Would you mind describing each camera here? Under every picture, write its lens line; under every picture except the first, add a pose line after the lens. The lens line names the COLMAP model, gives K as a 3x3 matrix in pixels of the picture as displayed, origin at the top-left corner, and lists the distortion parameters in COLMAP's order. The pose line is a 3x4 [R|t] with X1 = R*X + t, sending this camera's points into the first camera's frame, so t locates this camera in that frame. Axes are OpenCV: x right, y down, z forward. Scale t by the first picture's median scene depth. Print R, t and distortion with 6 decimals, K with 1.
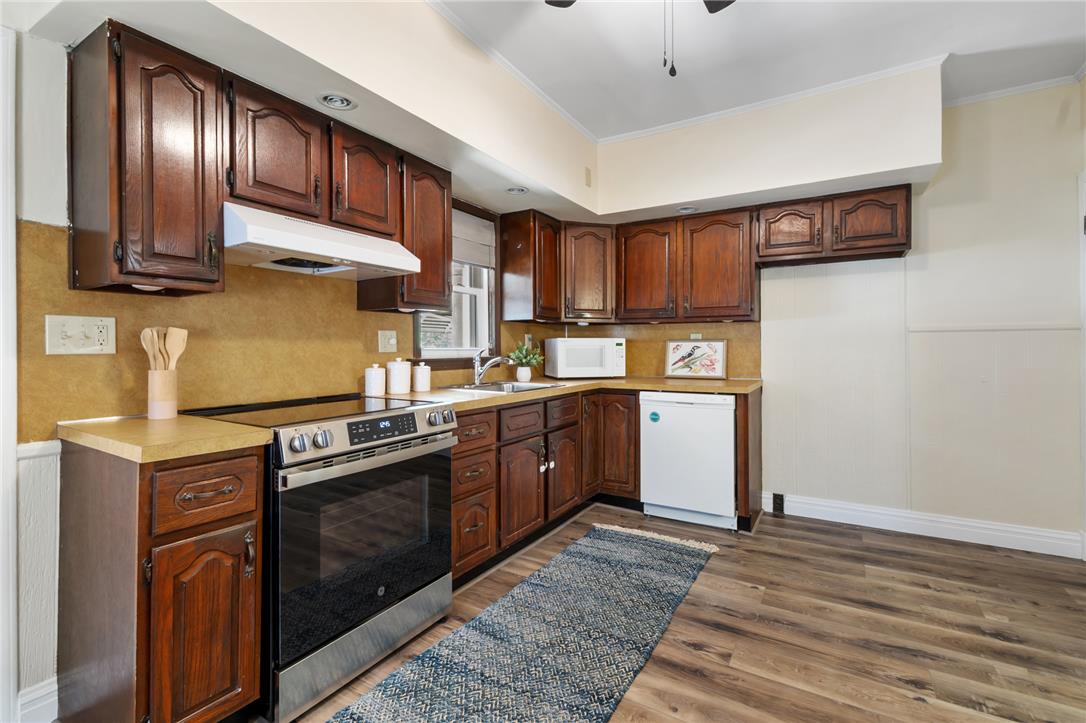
lens RADIAL K [[489.1, 0, 545.5], [0, 489.1, 352.1], [0, 0, 1]] dist [0.001136, -0.000463]
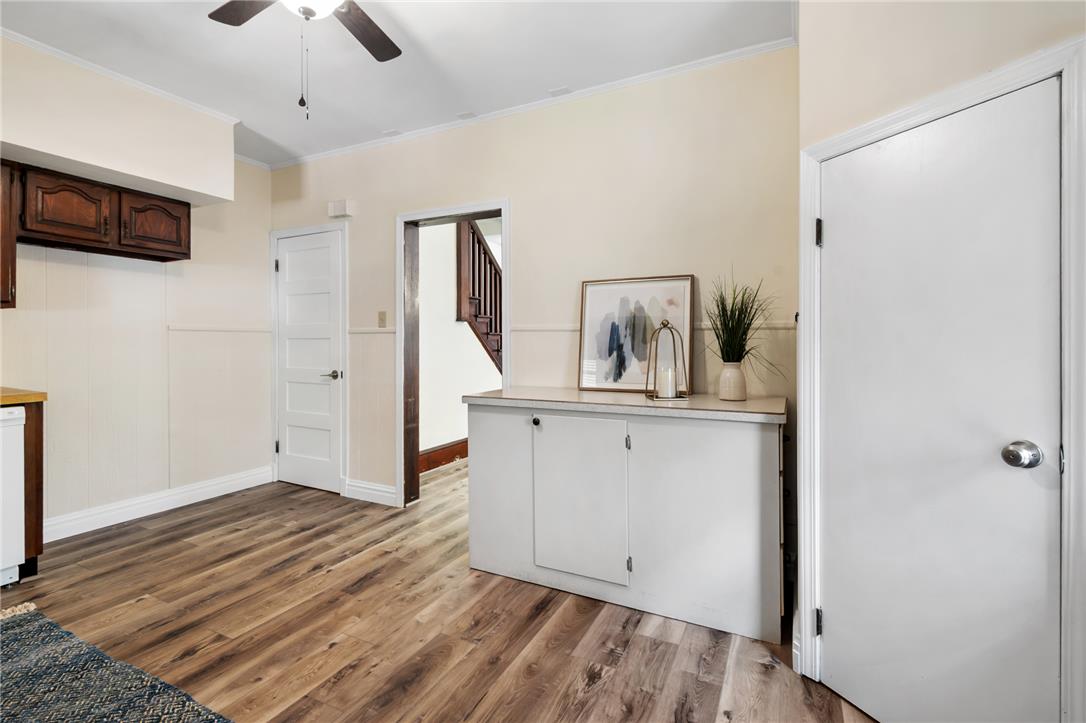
lens RADIAL K [[489.1, 0, 545.5], [0, 489.1, 352.1], [0, 0, 1]] dist [0.001136, -0.000463]
pose [[-0.081284, -0.016878, 0.996548, -0.566473], [0.006601, 0.999826, 0.017471, -0.006326], [-0.996669, 0.007998, -0.081158, 0.296493]]
